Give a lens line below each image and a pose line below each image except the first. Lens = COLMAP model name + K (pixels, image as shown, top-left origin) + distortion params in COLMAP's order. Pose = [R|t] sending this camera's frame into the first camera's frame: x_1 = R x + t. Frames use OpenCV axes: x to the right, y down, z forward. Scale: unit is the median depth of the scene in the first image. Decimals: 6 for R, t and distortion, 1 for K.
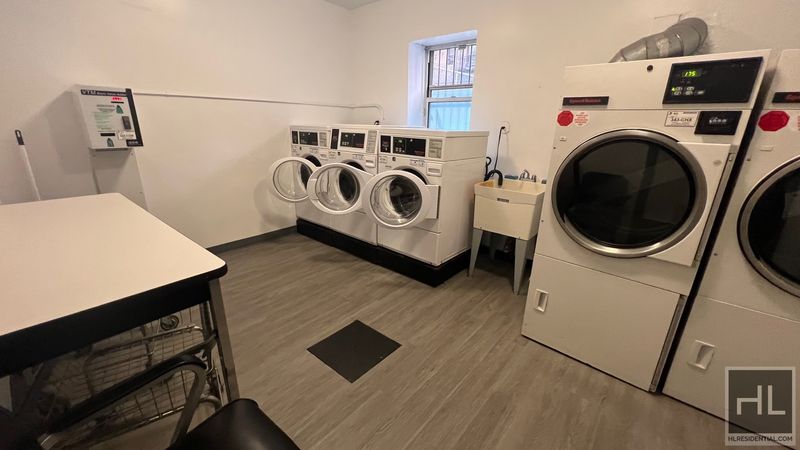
lens RADIAL K [[316.9, 0, 402.8], [0, 316.9, 221.7], [0, 0, 1]] dist [0.000897, -0.000116]
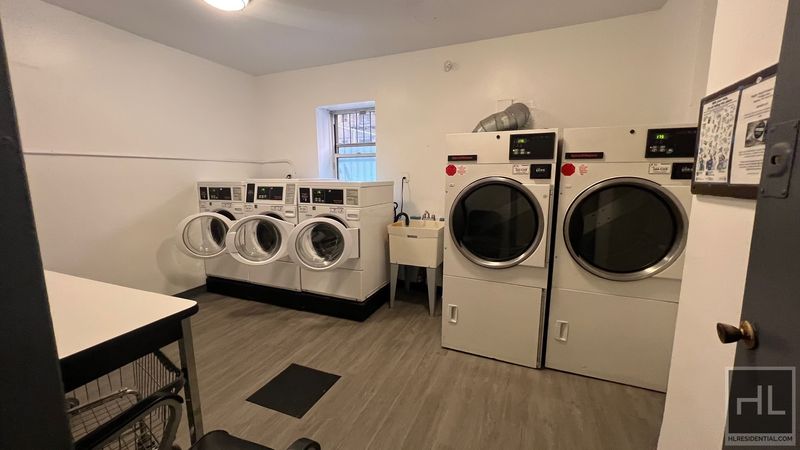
lens RADIAL K [[316.9, 0, 402.8], [0, 316.9, 221.7], [0, 0, 1]] dist [0.000897, -0.000116]
pose [[0.951525, -0.069852, 0.299535, -0.071666], [0.114762, 0.984170, -0.135052, 0.034094], [-0.285360, 0.162881, 0.944479, -0.126040]]
